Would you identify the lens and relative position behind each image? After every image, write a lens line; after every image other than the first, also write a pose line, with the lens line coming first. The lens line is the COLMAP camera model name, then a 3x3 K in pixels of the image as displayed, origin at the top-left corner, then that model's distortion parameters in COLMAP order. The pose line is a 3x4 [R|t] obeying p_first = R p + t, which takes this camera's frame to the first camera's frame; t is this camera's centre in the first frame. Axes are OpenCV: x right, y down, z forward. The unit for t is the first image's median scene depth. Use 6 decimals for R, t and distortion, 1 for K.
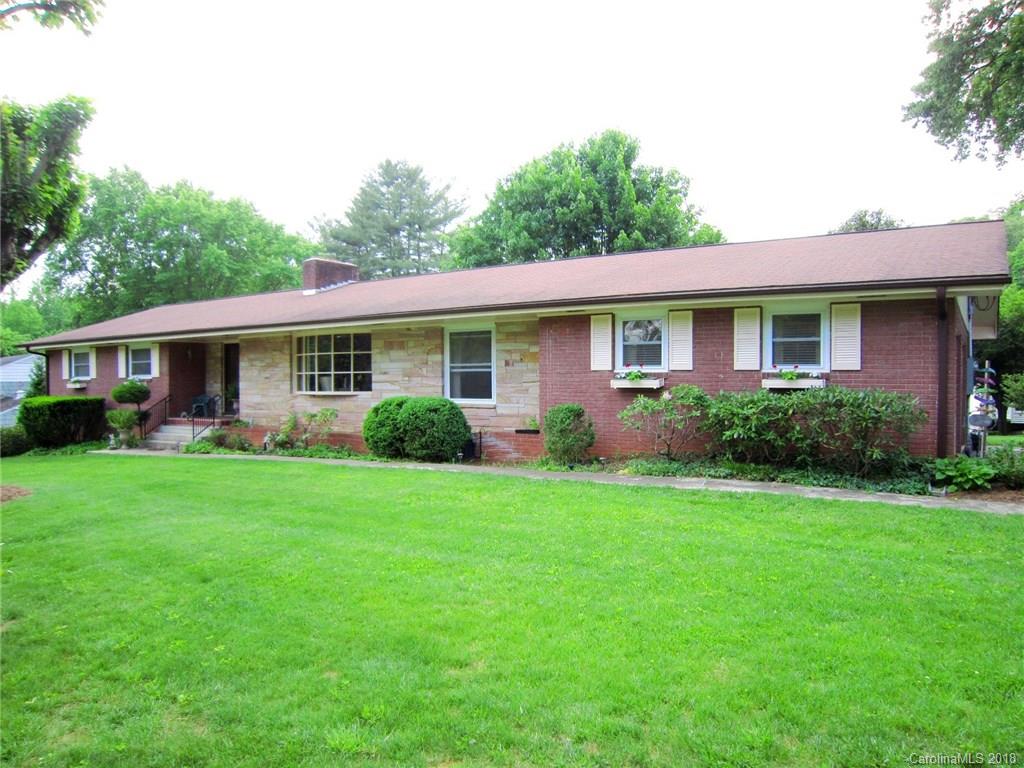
lens RADIAL K [[694.1, 0, 513.7], [0, 694.1, 395.6], [0, 0, 1]] dist [-0.034242, 0.005081]
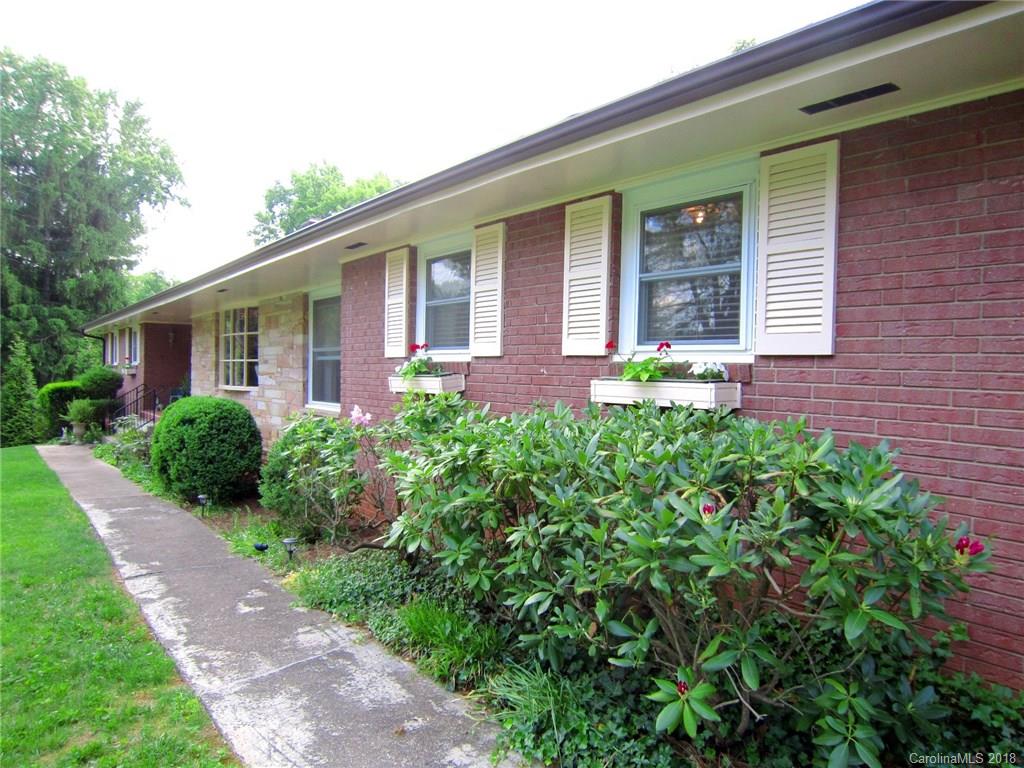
lens RADIAL K [[719.3, 0, 512.0], [0, 719.3, 384.0], [0, 0, 1]] dist [-0.025932, 0.001874]
pose [[0.936672, 0.028182, -0.349072, 0.292479], [-0.033877, 0.999374, -0.010218, -0.010439], [0.348565, 0.021397, 0.937040, 0.396956]]
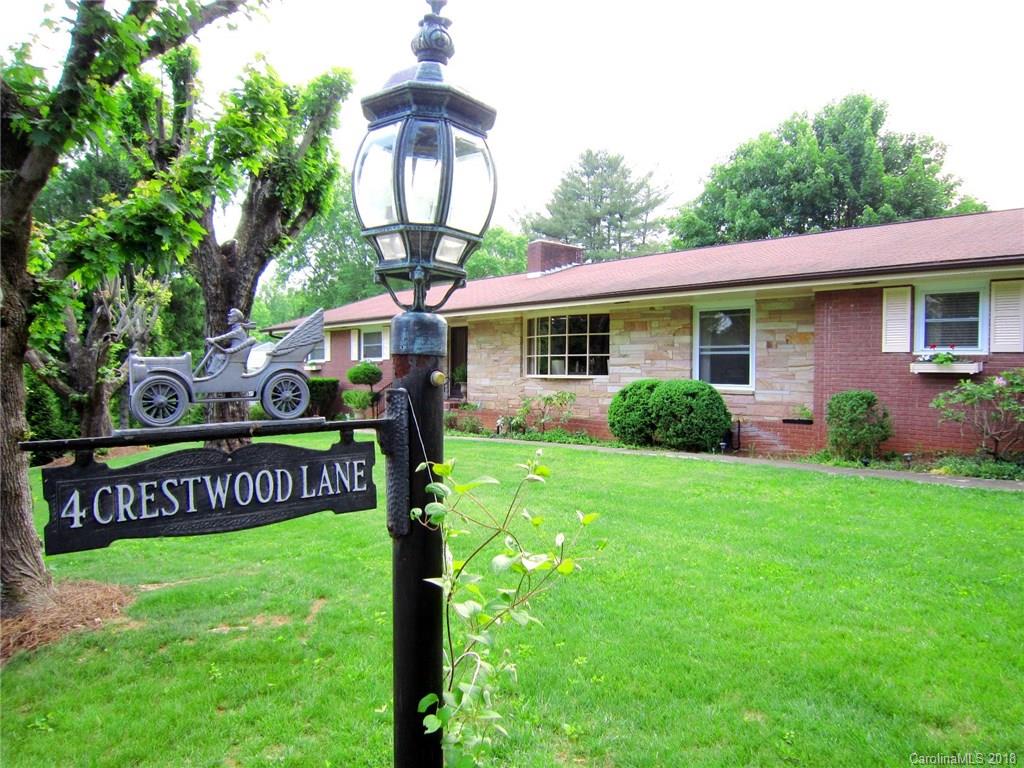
lens RADIAL K [[694.2, 0, 536.7], [0, 694.2, 404.2], [0, 0, 1]] dist [-0.033821, 0.001121]
pose [[0.973166, 0.027936, -0.228401, -0.082489], [-0.023515, 0.999480, 0.022055, 0.014578], [0.228899, -0.016093, 0.973317, 0.057775]]
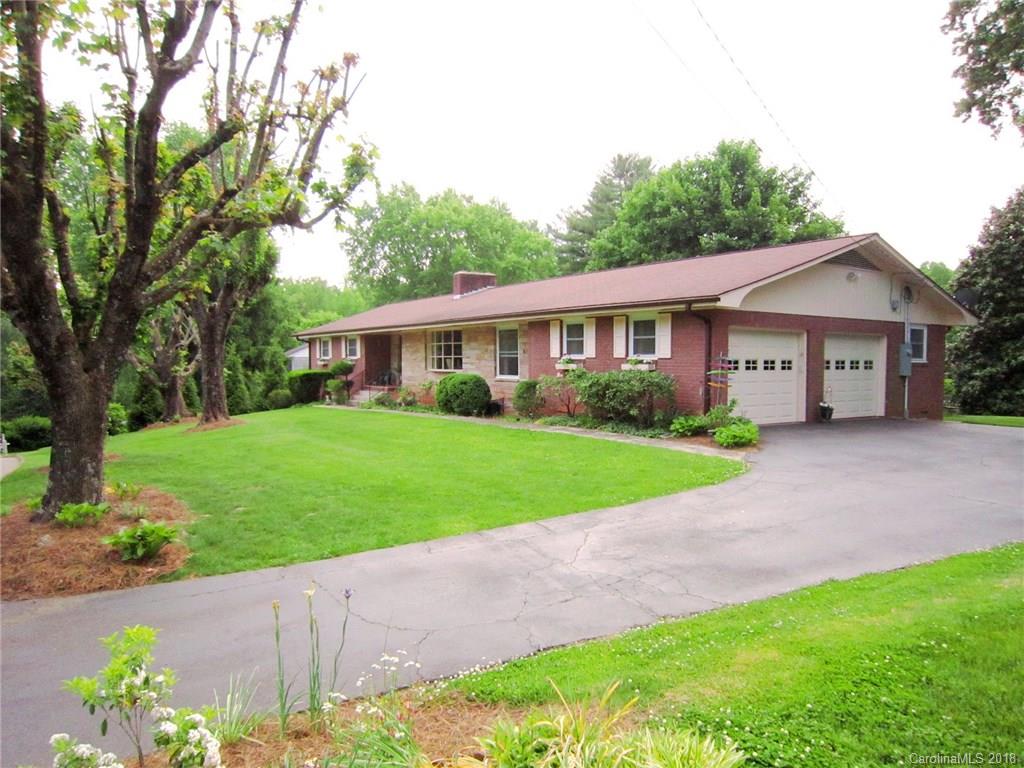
lens RADIAL K [[714.3, 0, 511.4], [0, 714.3, 367.4], [0, 0, 1]] dist [-0.005564, 0.000927]
pose [[0.914761, 0.010752, -0.403853, 0.493963], [-0.014387, 0.999879, -0.005966, -0.002986], [0.403740, 0.011268, 0.914804, -0.334601]]
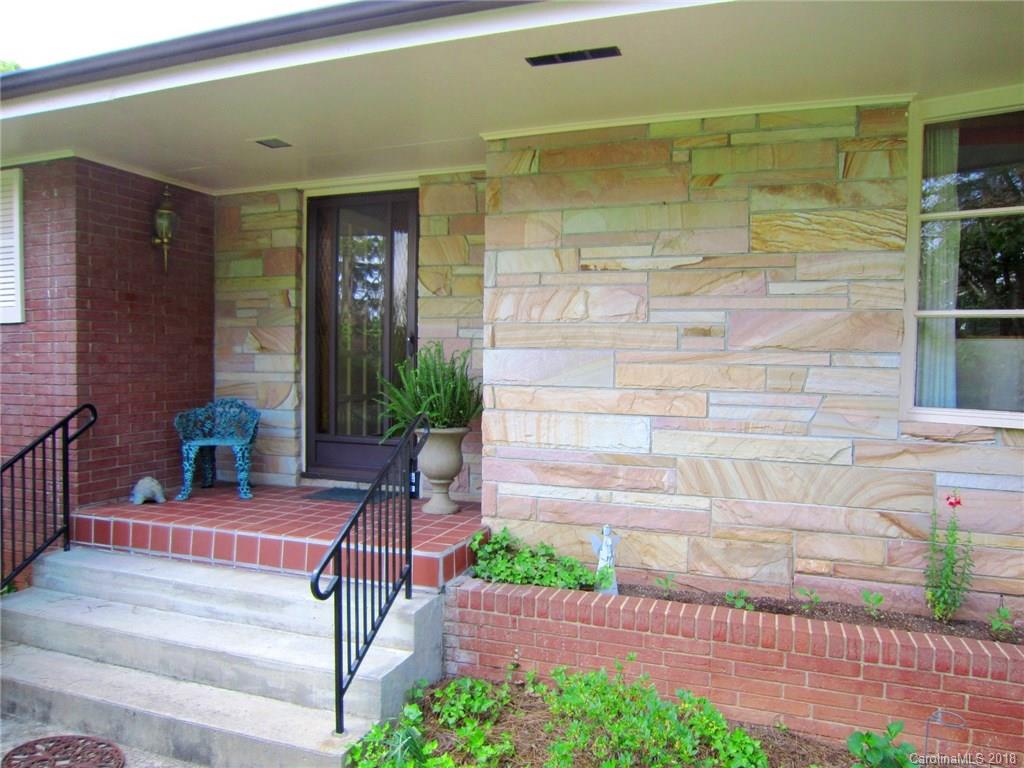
lens RADIAL K [[719.3, 0, 512.0], [0, 719.3, 384.0], [0, 0, 1]] dist [-0.025932, 0.001874]
pose [[0.975079, 0.007290, 0.221736, -0.507306], [-0.011066, 0.999814, 0.015793, -0.015202], [-0.221580, -0.017853, 0.974979, 0.913336]]
